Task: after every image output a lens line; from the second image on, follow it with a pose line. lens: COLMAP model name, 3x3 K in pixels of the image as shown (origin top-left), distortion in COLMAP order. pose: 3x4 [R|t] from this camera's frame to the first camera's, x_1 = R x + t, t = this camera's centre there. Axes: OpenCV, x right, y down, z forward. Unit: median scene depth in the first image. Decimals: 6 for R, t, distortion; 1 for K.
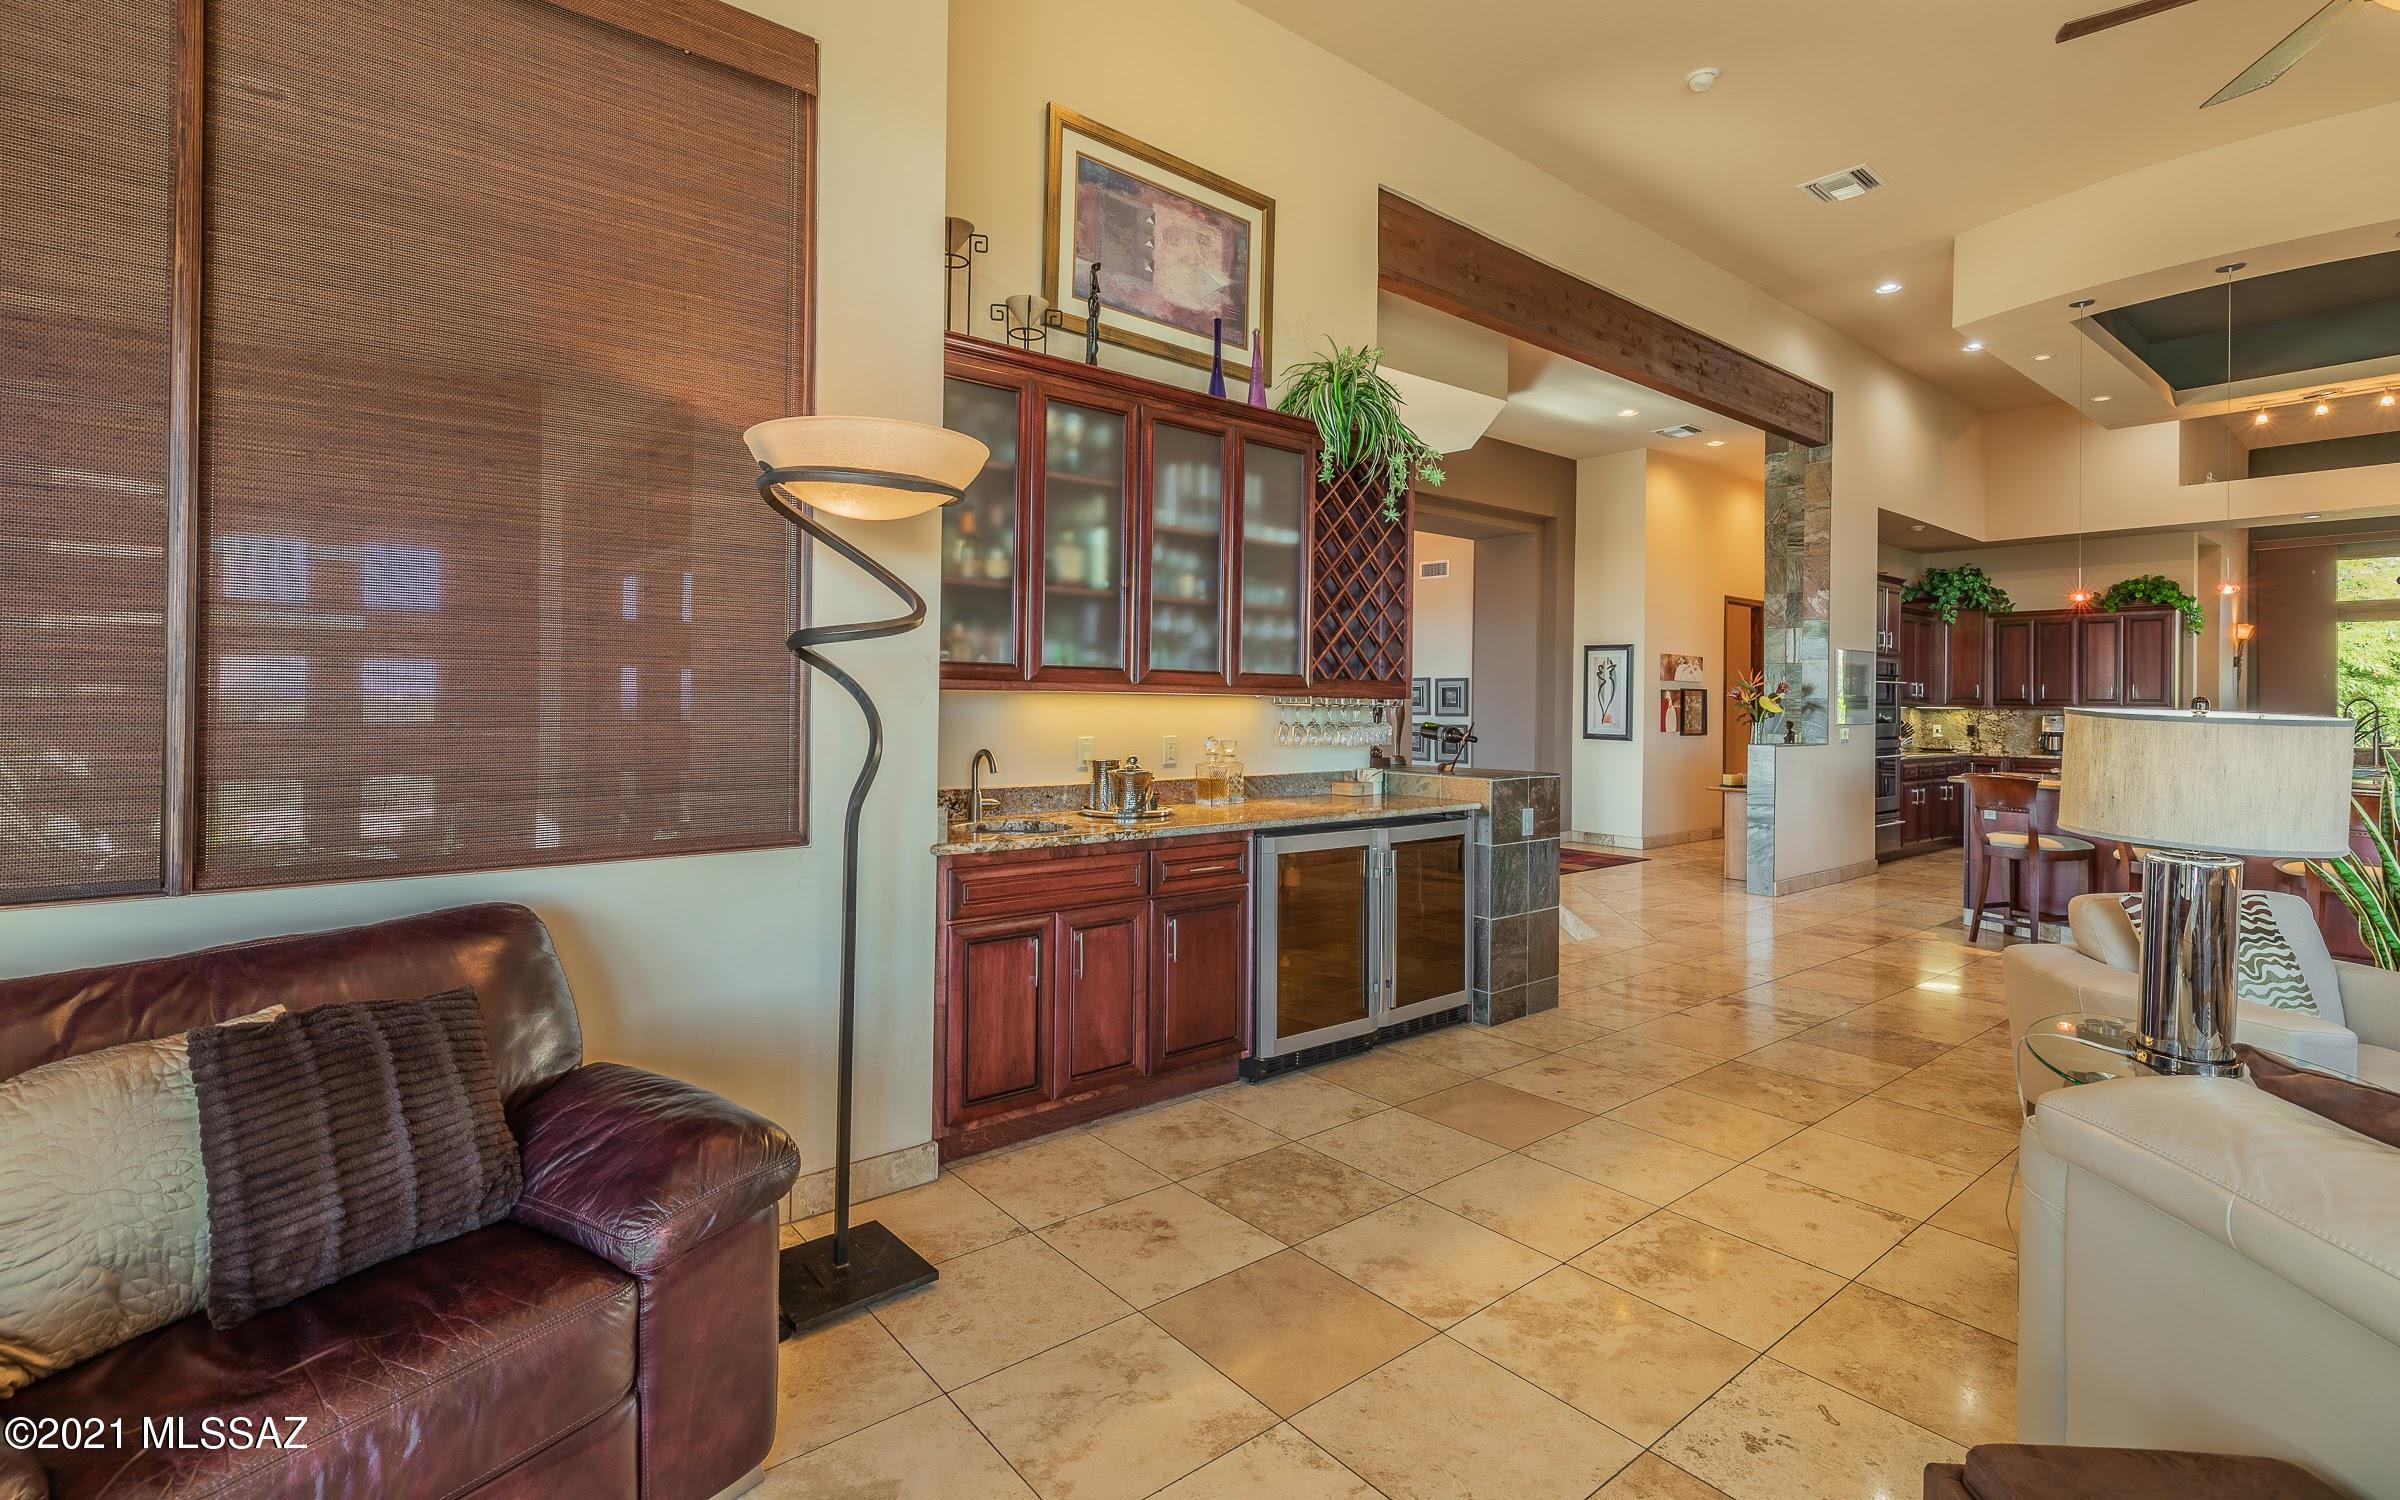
lens RADIAL K [[1102.7, 0, 1197.7], [0, 1102.7, 691.4], [0, 0, 1]] dist [0.004529, -0.000216]
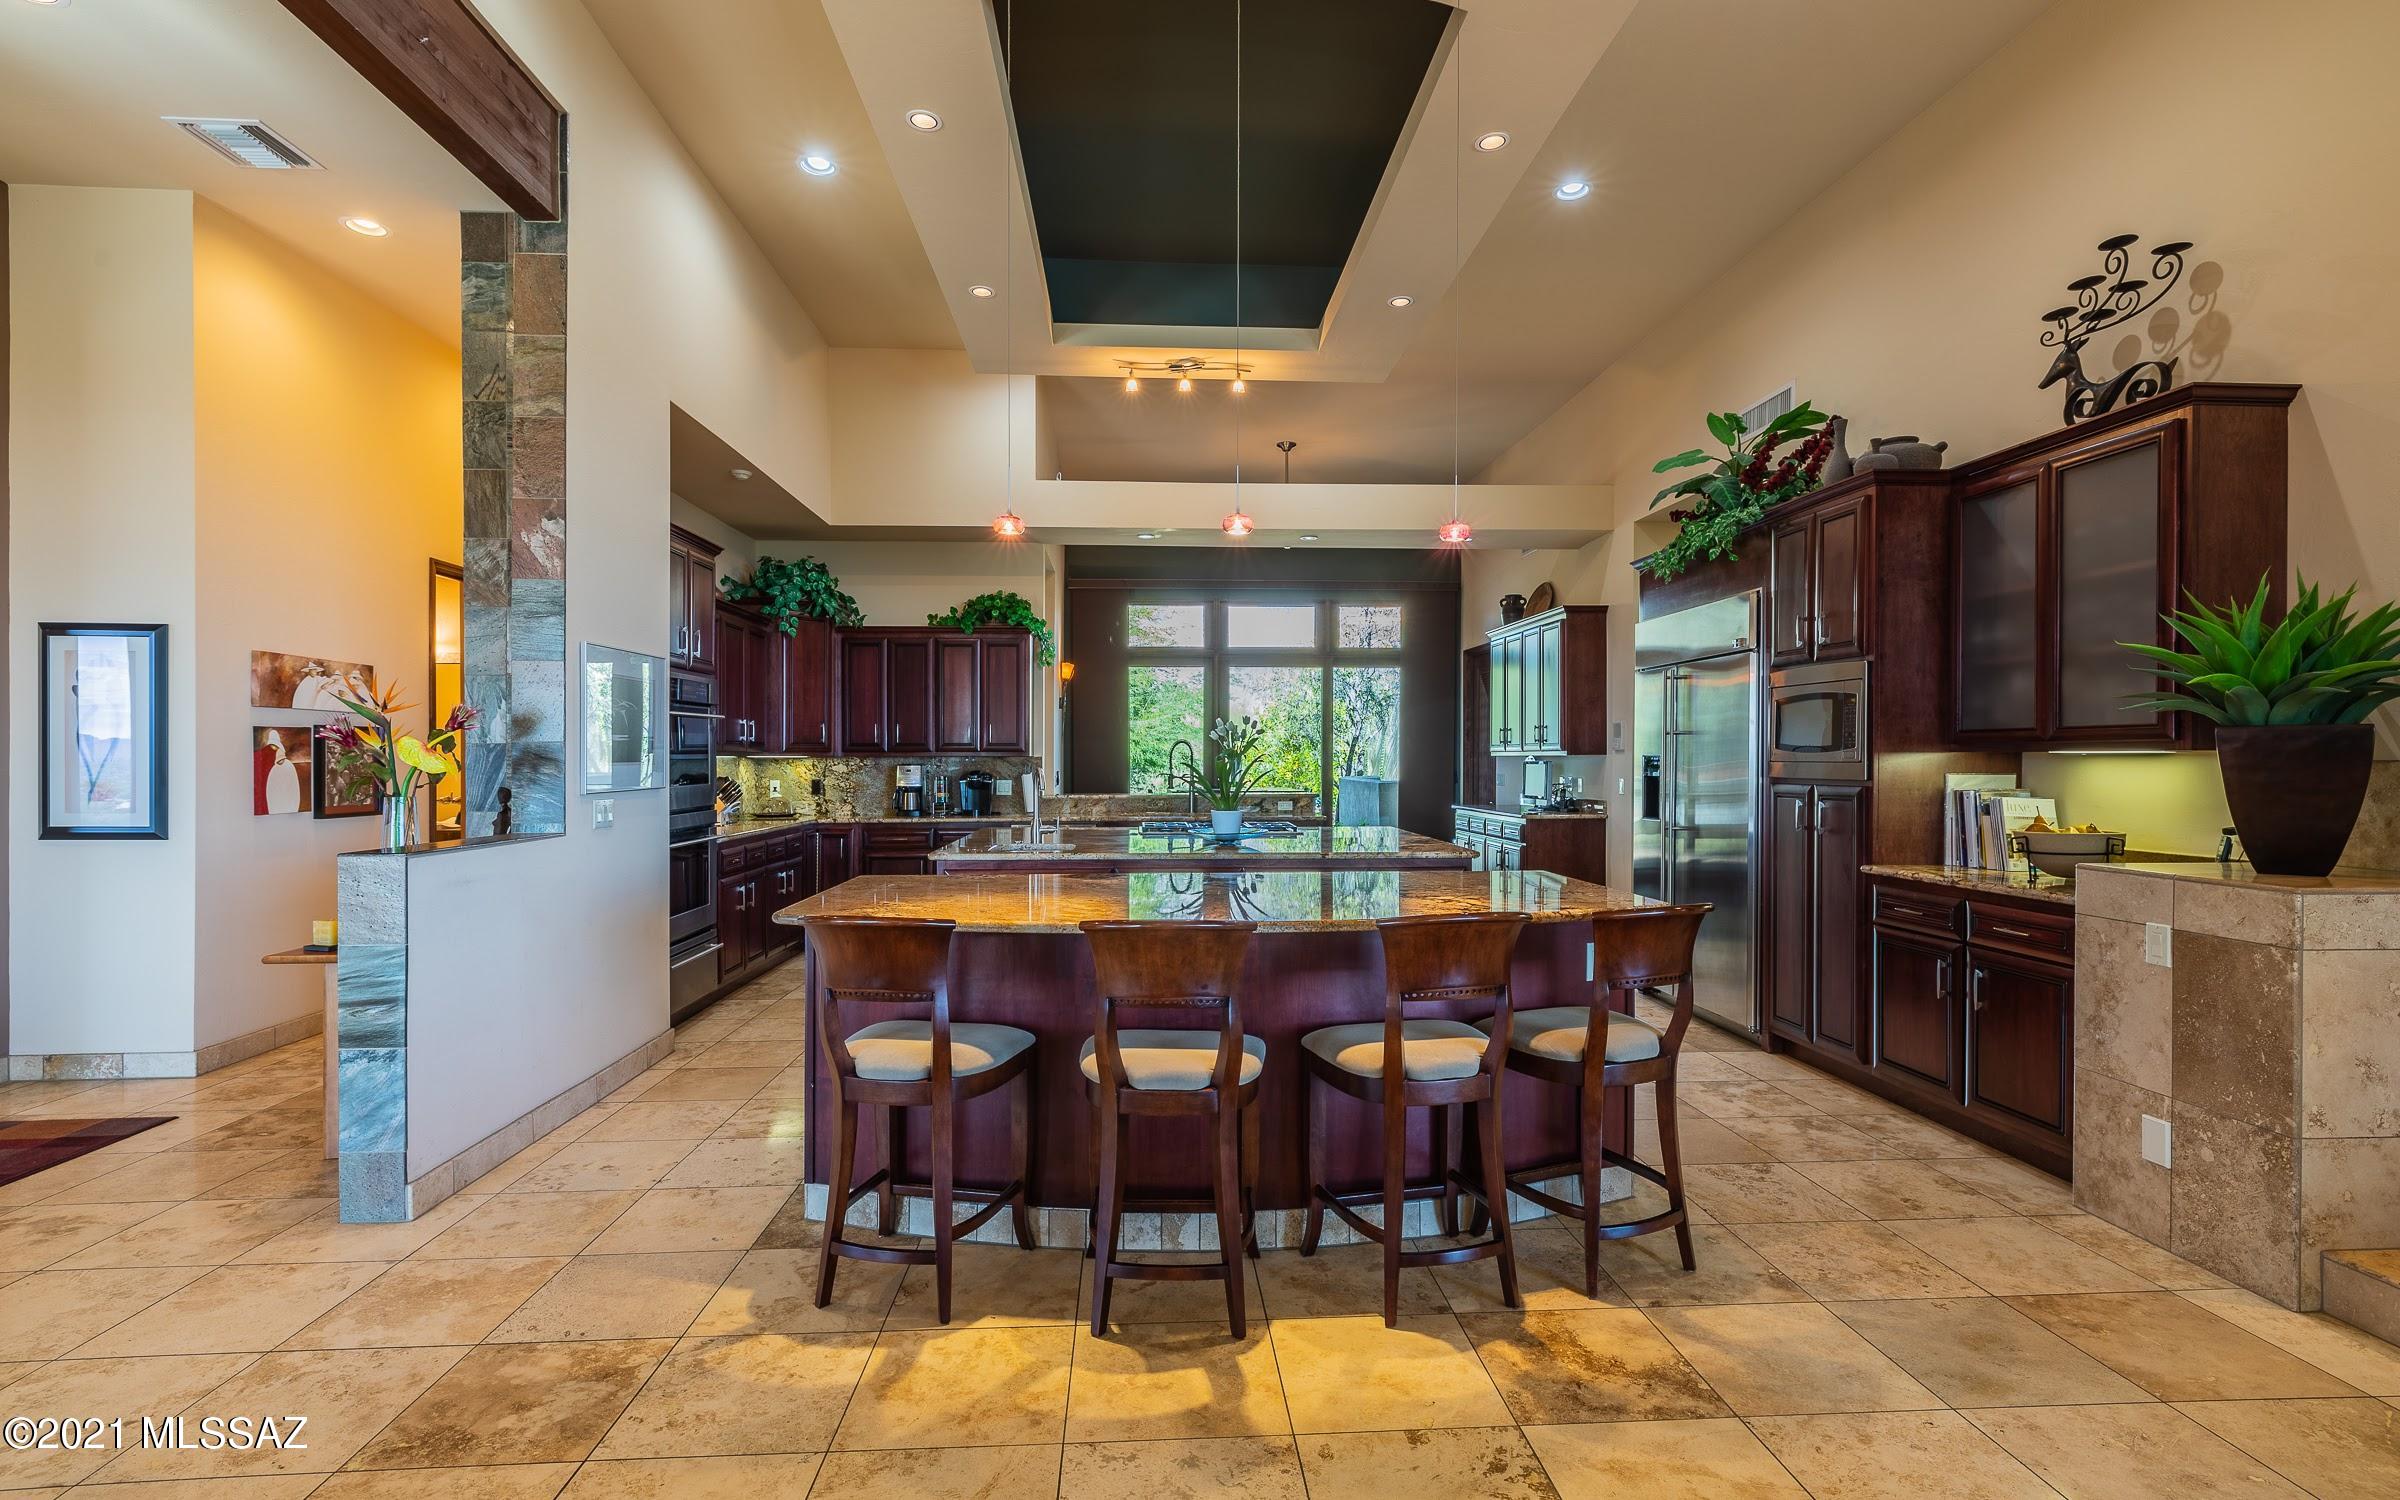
lens RADIAL K [[1102.7, 0, 1192.0], [0, 1102.7, 757.5], [0, 0, 1]] dist [0.004529, -0.000216]
pose [[0.590411, -0.013569, 0.806989, 0.276458], [0.001460, 0.999875, 0.015744, 0.005033], [-0.807101, -0.008117, 0.590357, 0.395132]]
